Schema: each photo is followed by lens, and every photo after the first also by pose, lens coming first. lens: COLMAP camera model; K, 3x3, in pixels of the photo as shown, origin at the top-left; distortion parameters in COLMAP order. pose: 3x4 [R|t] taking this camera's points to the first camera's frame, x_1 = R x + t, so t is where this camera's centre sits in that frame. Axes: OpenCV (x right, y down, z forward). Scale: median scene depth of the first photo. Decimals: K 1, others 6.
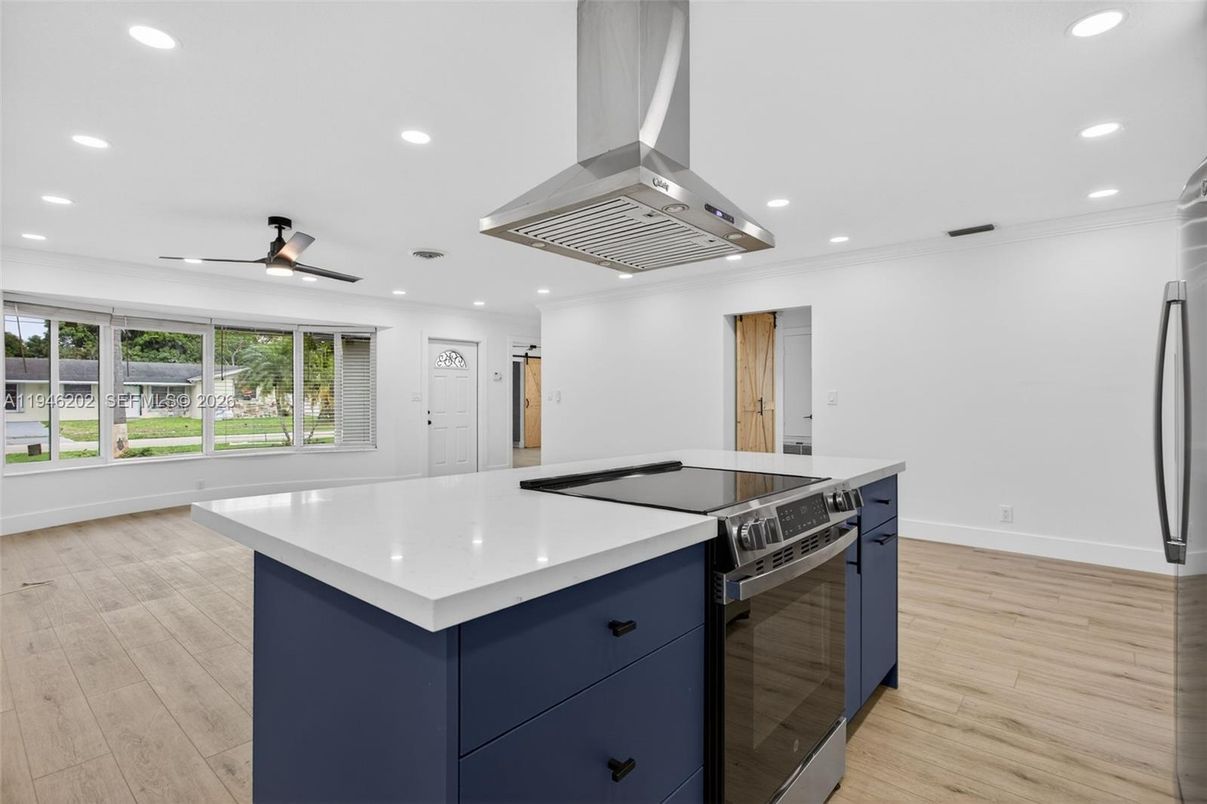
lens RADIAL K [[574.6, 0, 601.5], [0, 574.6, 402.6], [0, 0, 1]] dist [-0.005581, -0.000675]
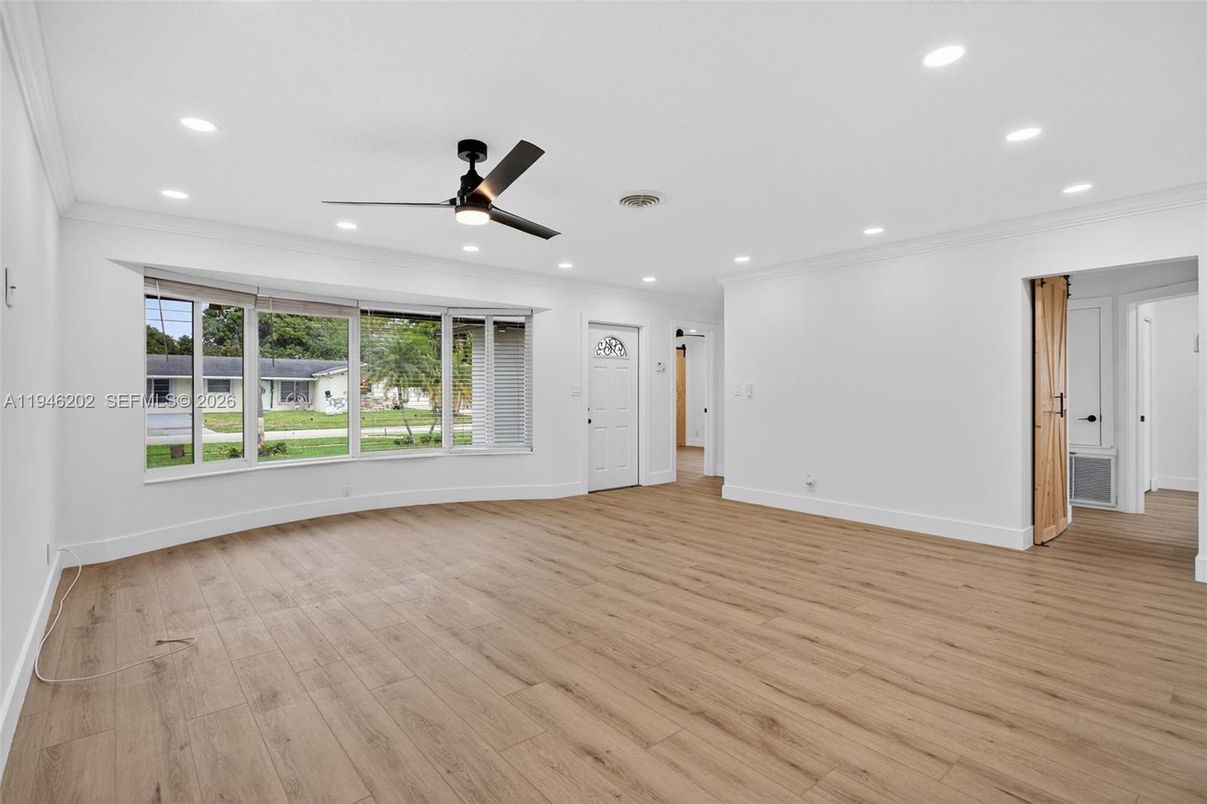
lens RADIAL K [[574.6, 0, 605.3], [0, 574.6, 398.1], [0, 0, 1]] dist [-0.005581, -0.000675]
pose [[0.989053, 0.002787, -0.147536, -0.152076], [-0.002509, 0.999995, 0.002068, -0.001228], [0.147541, -0.001675, 0.989055, 0.162091]]
